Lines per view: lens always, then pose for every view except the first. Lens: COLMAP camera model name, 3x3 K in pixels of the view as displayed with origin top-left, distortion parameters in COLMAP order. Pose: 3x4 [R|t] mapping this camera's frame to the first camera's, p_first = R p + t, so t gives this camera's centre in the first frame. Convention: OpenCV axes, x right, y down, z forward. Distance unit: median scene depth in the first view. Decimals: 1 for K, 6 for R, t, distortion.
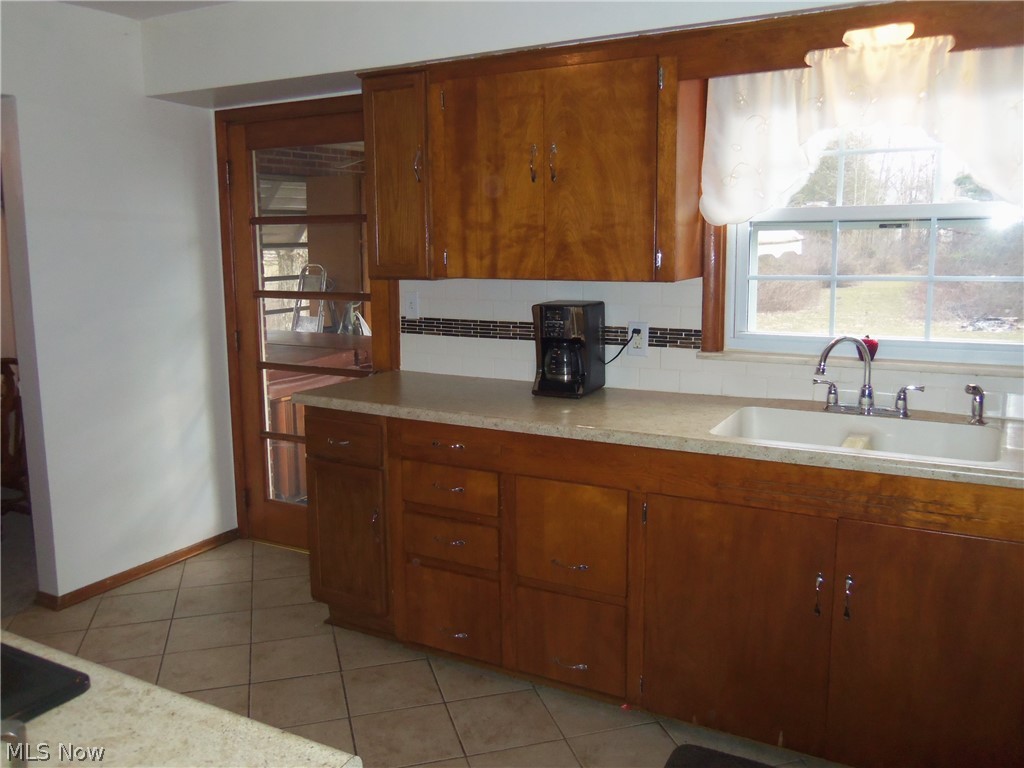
lens RADIAL K [[861.2, 0, 512.0], [0, 861.2, 384.0], [0, 0, 1]] dist [0.000440, 0.000569]
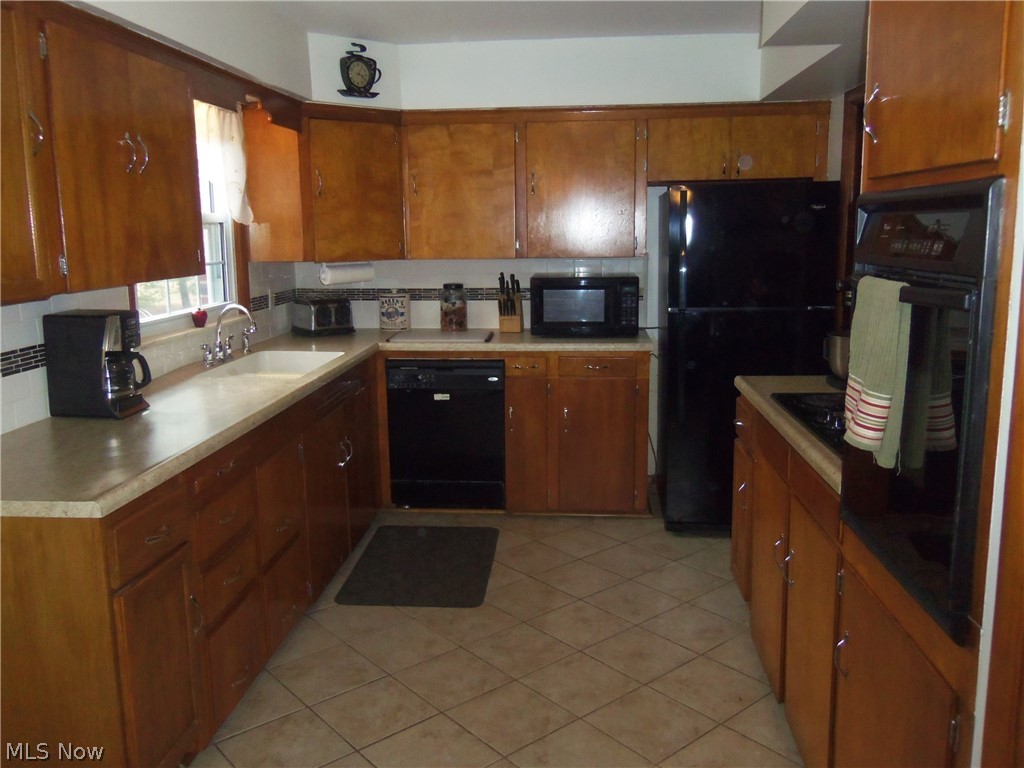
lens RADIAL K [[861.2, 0, 512.0], [0, 861.2, 384.0], [0, 0, 1]] dist [0.000440, 0.000569]
pose [[-0.419021, -0.154674, 0.894705, -0.949470], [0.154954, 0.958747, 0.238315, -0.172760], [-0.894657, 0.238497, -0.377768, 1.023162]]
